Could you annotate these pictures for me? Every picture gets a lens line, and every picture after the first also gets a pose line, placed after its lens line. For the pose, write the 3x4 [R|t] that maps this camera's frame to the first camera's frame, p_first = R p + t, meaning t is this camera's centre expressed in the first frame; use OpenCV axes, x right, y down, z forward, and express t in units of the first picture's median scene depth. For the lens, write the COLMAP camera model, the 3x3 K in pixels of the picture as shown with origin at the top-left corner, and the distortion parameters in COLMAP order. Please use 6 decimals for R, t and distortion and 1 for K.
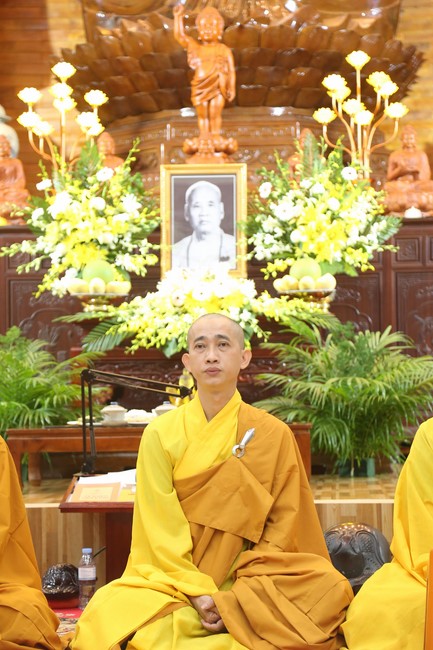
lens RADIAL K [[1796.6, 0, 216.5], [0, 1796.6, 325.0], [0, 0, 1]] dist [0.642499, 0.303329]
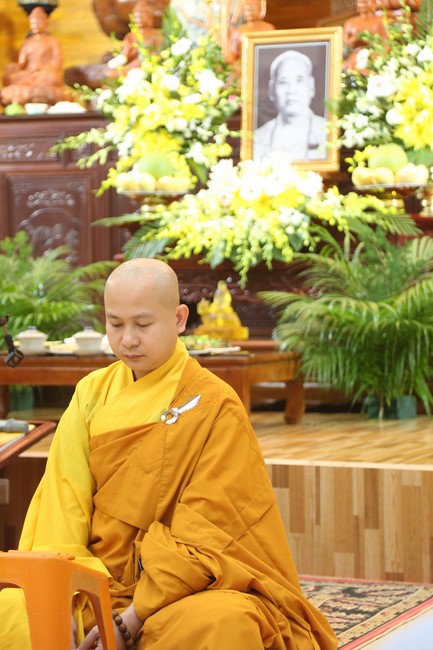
lens RADIAL K [[1854.5, 0, 216.5], [0, 1854.5, 325.0], [0, 0, 1]] dist [0.773206, -2.333979]
pose [[0.945095, 0.016972, -0.326353, 0.244009], [0.003453, 0.998076, 0.061906, -0.008596], [0.326776, -0.059634, 0.943219, 0.174397]]
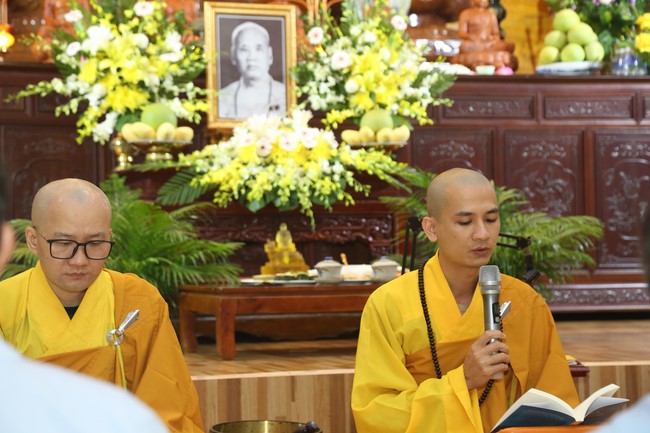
lens RADIAL K [[1695.8, 0, 325.0], [0, 1695.8, 216.5], [0, 0, 1]] dist [0.618336, 0.140780]
pose [[0.928700, 0.009304, 0.370715, -0.297449], [-0.011880, 0.999919, 0.004667, 0.015032], [-0.370641, -0.008738, 0.928735, 0.173734]]
